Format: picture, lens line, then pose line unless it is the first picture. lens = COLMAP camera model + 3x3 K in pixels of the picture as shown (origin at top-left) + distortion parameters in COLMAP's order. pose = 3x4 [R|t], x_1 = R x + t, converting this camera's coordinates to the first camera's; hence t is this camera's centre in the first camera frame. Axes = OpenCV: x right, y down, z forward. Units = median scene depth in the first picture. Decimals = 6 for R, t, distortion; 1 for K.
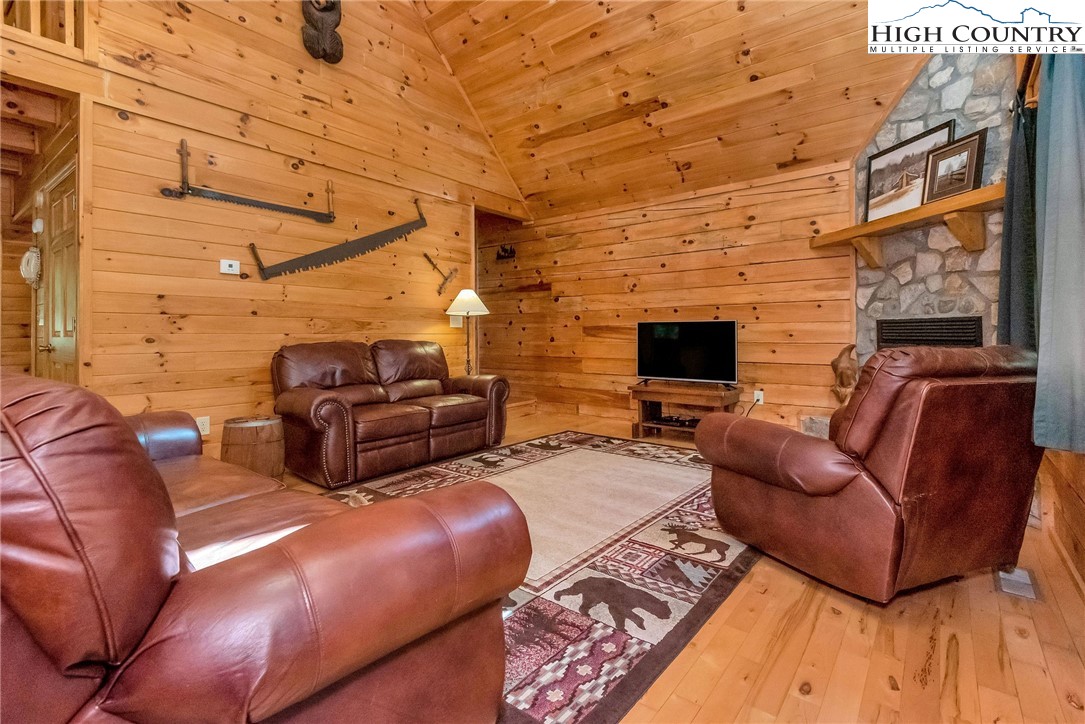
lens RADIAL K [[505.0, 0, 541.3], [0, 505.0, 327.6], [0, 0, 1]] dist [0.001021, -0.000463]
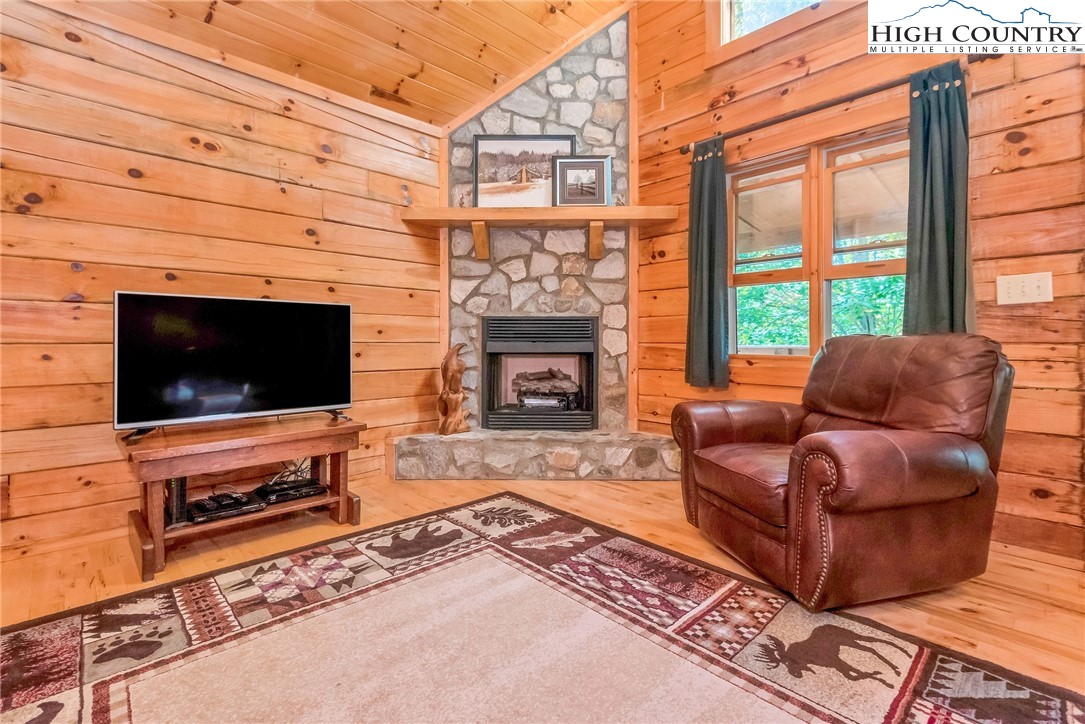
lens RADIAL K [[482.5, 0, 544.9], [0, 482.5, 347.8], [0, 0, 1]] dist [-0.000008, -0.000812]
pose [[0.129958, -0.006188, 0.991500, -0.209657], [-0.016522, 0.999828, 0.008405, 0.035799], [-0.991382, -0.017474, 0.129834, 0.838155]]
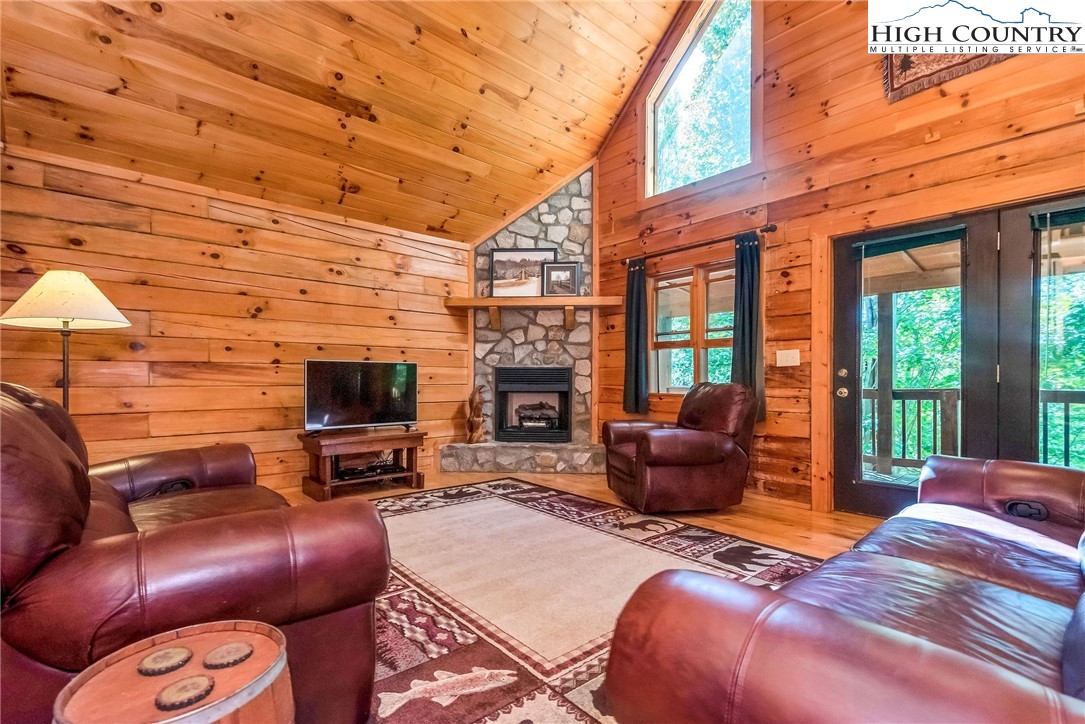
lens RADIAL K [[487.1, 0, 544.6], [0, 487.1, 378.7], [0, 0, 1]] dist [0.014284, -0.000095]
pose [[0.174366, 0.006365, 0.984660, -0.697340], [-0.020017, 0.999795, -0.002919, 0.019575], [-0.984477, -0.019201, 0.174457, 0.684446]]
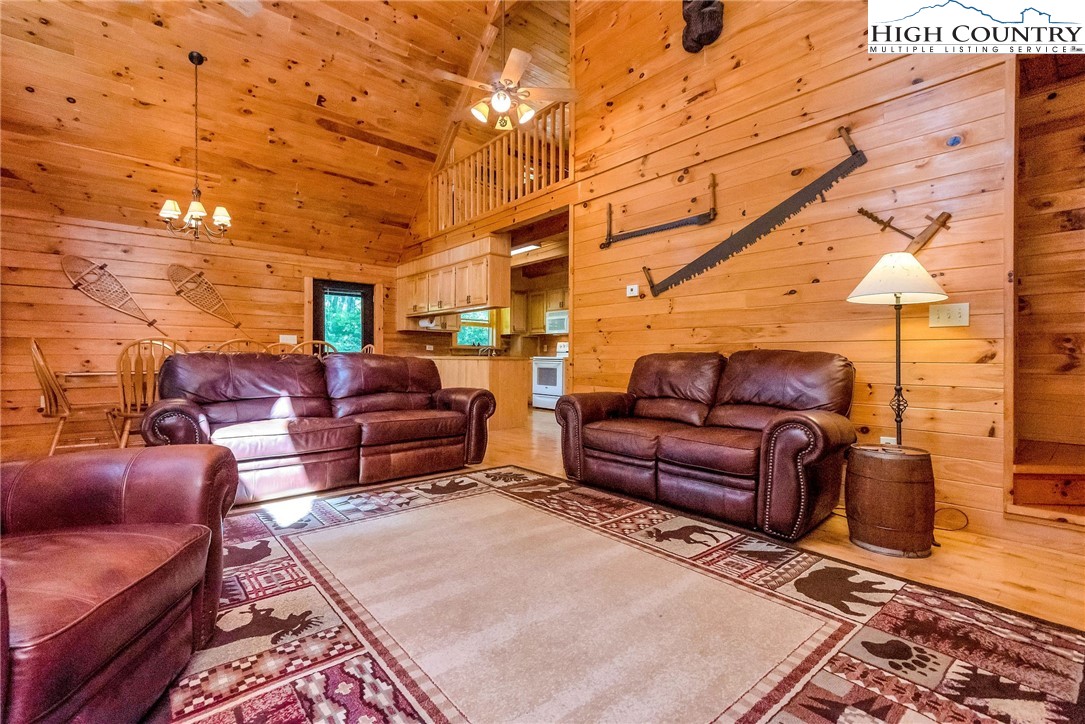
lens RADIAL K [[490.6, 0, 543.2], [0, 490.6, 358.2], [0, 0, 1]] dist [0.012232, -0.000746]
pose [[-0.184764, 0.004624, -0.982772, 0.587898], [0.013407, 0.999908, 0.002184, 0.037396], [0.982691, -0.012773, -0.184809, 1.005911]]
